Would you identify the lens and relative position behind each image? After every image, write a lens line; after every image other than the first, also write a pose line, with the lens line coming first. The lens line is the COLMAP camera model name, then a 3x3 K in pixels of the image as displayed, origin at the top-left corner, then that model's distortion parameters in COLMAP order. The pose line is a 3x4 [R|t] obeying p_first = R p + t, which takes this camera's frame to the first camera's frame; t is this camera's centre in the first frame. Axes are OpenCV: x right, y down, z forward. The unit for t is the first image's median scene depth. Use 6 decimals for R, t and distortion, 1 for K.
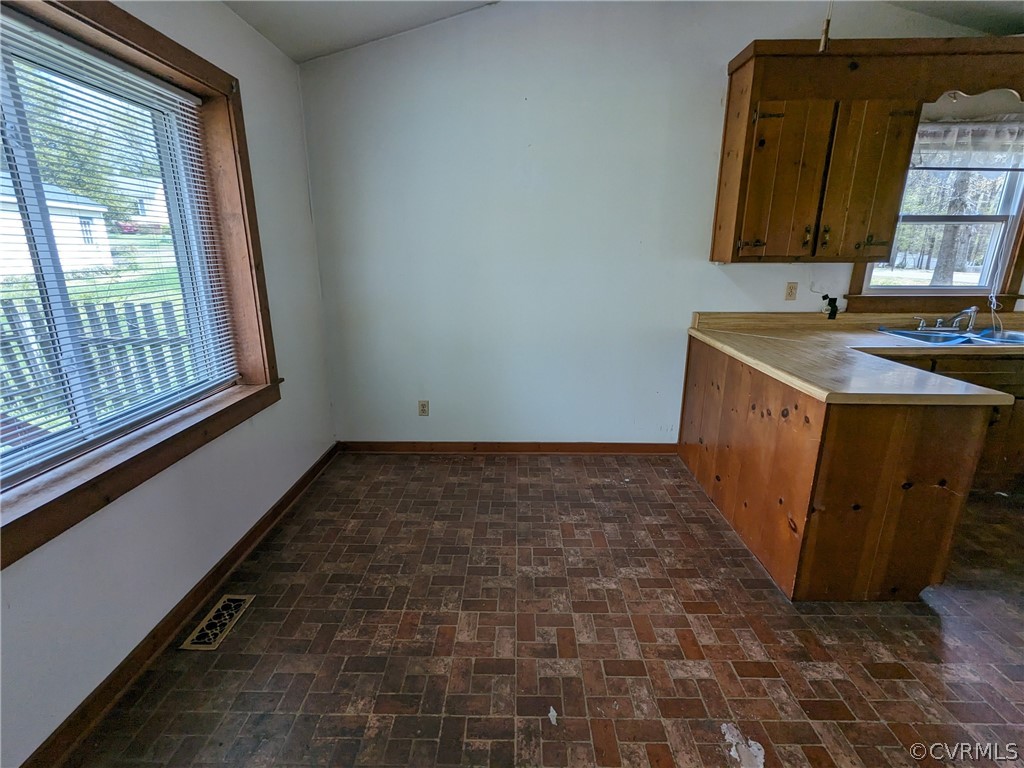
lens RADIAL K [[486.4, 0, 512.0], [0, 486.4, 384.0], [0, 0, 1]] dist [0.001576, 0.000947]
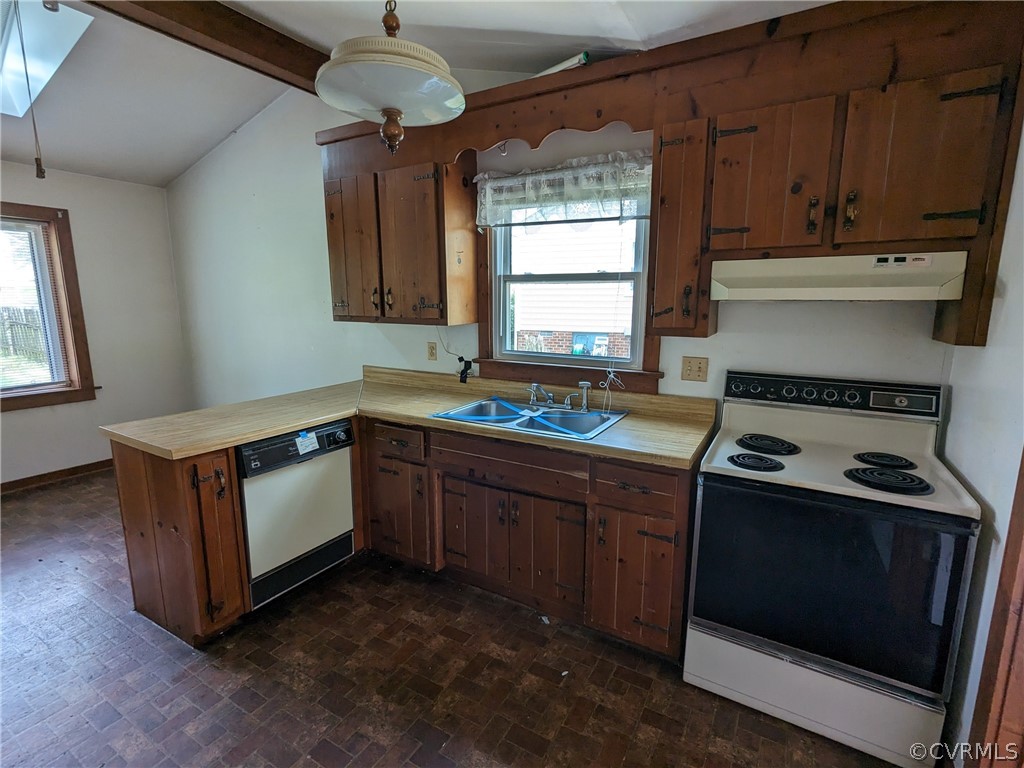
lens RADIAL K [[486.4, 0, 512.0], [0, 486.4, 384.0], [0, 0, 1]] dist [0.001576, 0.000947]
pose [[0.868925, 0.088154, -0.487031, 1.238584], [-0.135475, 0.988793, -0.062730, -0.087689], [0.476042, 0.120489, 0.871129, 0.233508]]
